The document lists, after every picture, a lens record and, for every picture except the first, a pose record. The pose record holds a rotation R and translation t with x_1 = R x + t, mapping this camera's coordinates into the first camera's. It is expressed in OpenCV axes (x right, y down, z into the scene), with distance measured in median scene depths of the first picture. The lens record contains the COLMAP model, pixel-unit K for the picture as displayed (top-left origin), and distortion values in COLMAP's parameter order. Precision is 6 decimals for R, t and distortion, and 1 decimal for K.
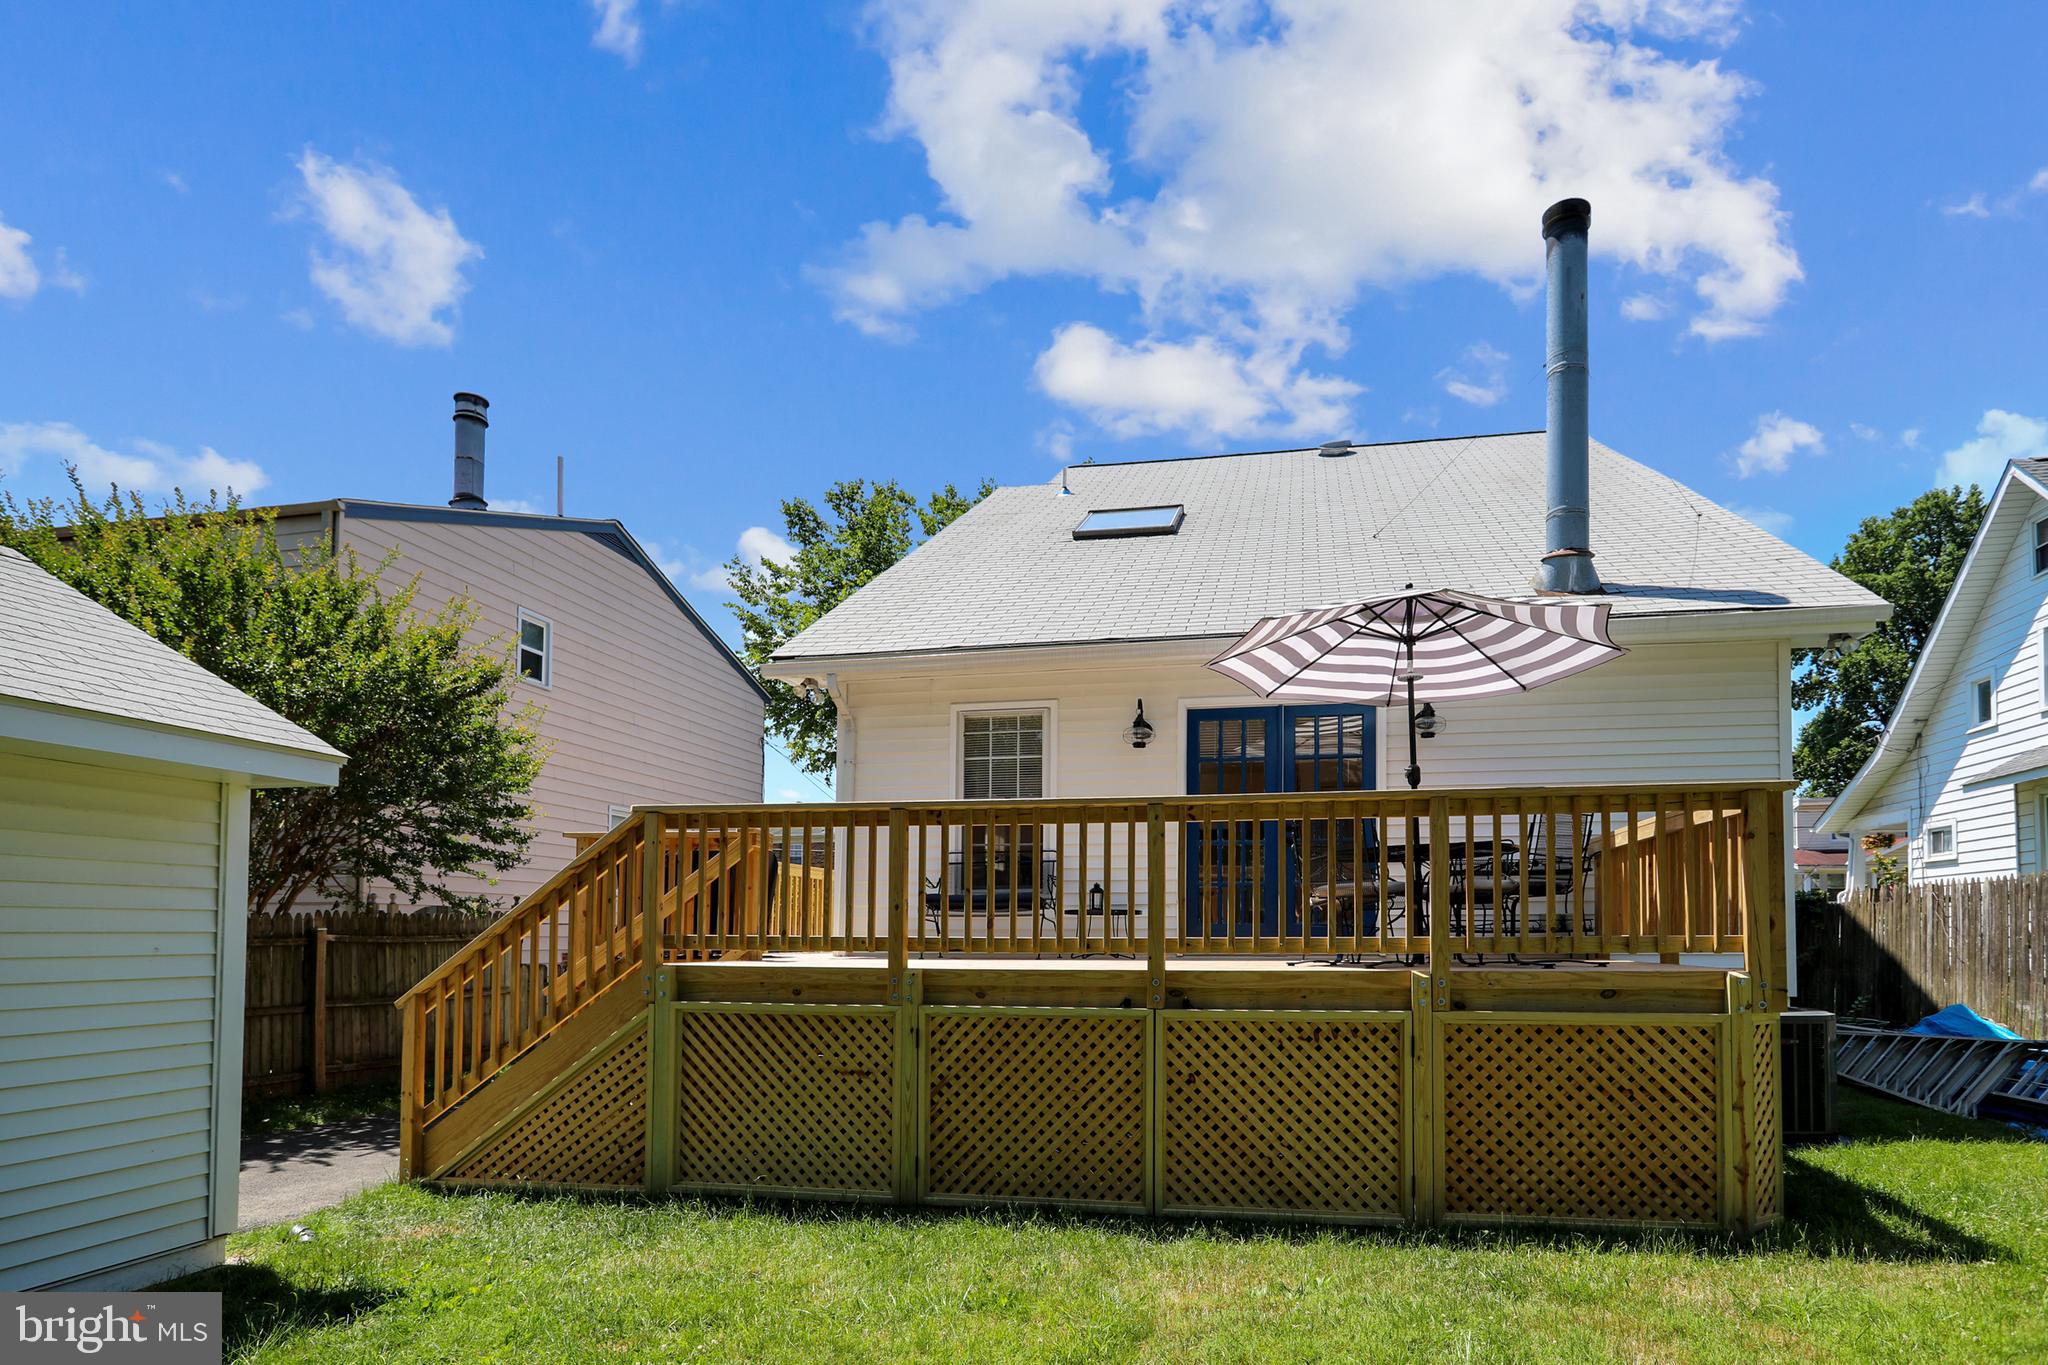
lens RADIAL K [[1099.9, 0, 1030.4], [0, 1099.9, 764.7], [0, 0, 1]] dist [0.003430, 0.001835]
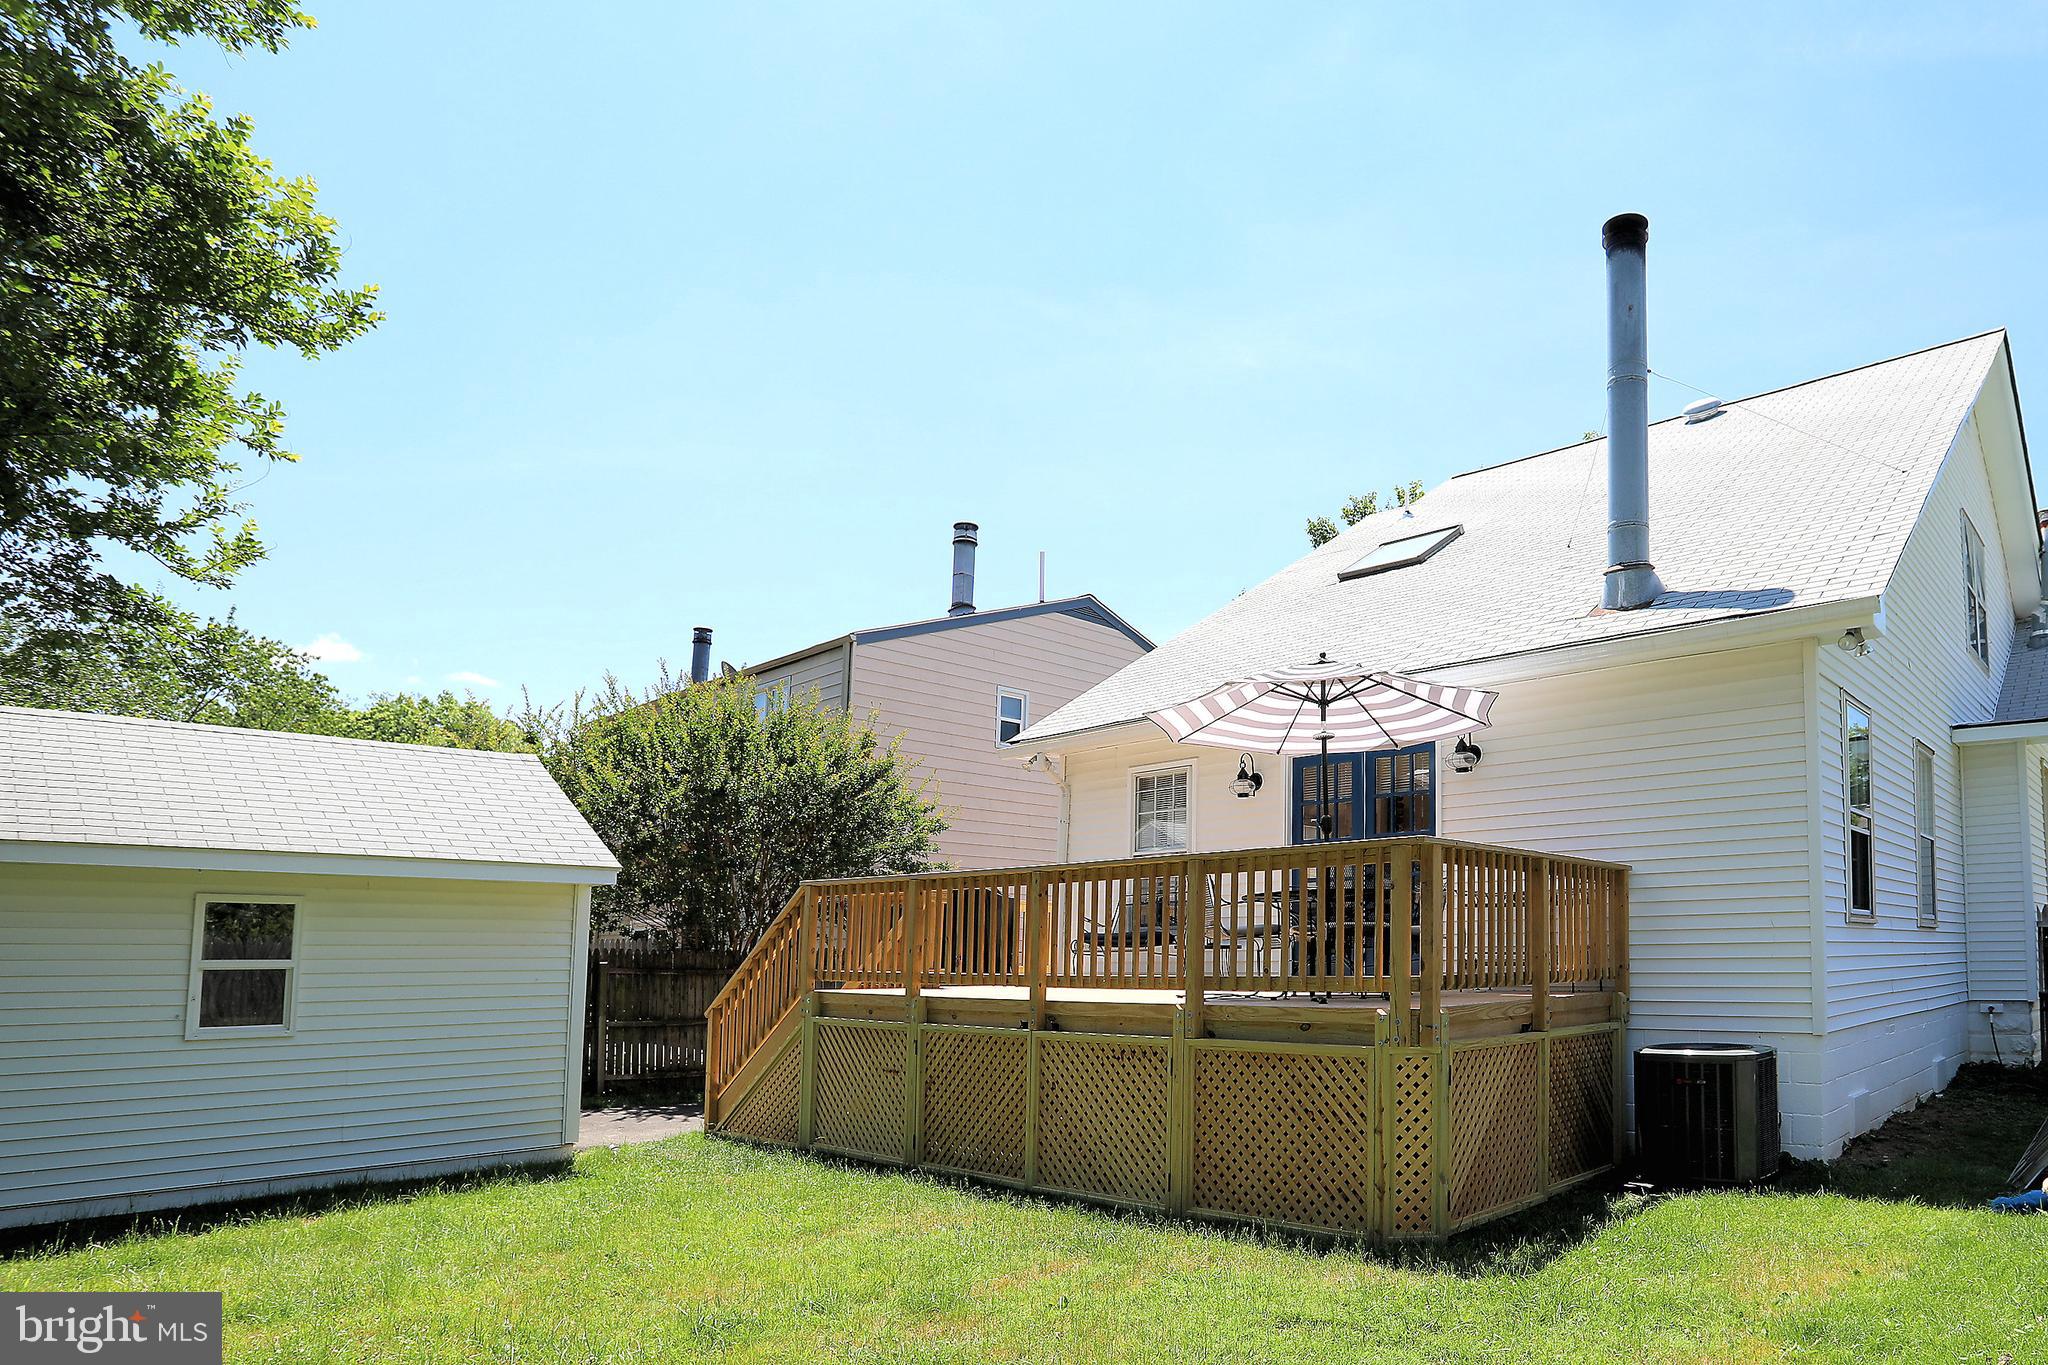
lens RADIAL K [[1131.8, 0, 1024.0], [0, 1131.8, 682.5], [0, 0, 1]] dist [-0.003521, -0.000777]
pose [[0.843197, -0.130135, -0.521616, 0.782960], [0.085577, 0.990379, -0.108749, -0.040595], [0.530749, 0.047058, 0.846221, -0.156767]]
